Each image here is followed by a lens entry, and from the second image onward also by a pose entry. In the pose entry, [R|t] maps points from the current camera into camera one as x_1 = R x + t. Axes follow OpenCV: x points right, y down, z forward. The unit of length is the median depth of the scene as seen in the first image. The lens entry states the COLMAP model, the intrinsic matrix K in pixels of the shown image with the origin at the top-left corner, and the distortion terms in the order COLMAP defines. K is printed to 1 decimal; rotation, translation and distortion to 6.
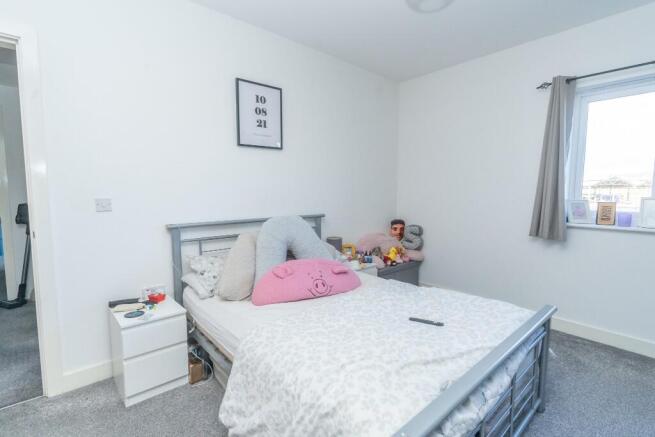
lens RADIAL K [[311.0, 0, 327.5], [0, 311.0, 218.5], [0, 0, 1]] dist [-0.003371, -0.000448]
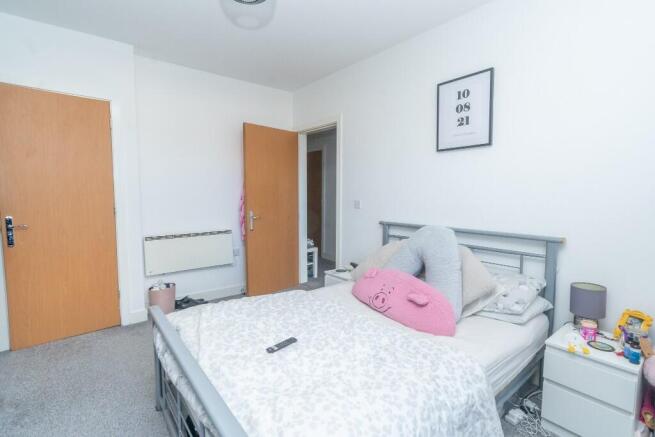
lens RADIAL K [[311.0, 0, 327.5], [0, 311.0, 218.5], [0, 0, 1]] dist [-0.003371, -0.000448]
pose [[-0.035249, 0.082224, -0.995990, 0.720525], [-0.098609, 0.991460, 0.085340, -0.071405], [0.994502, 0.101221, -0.026840, 0.688604]]
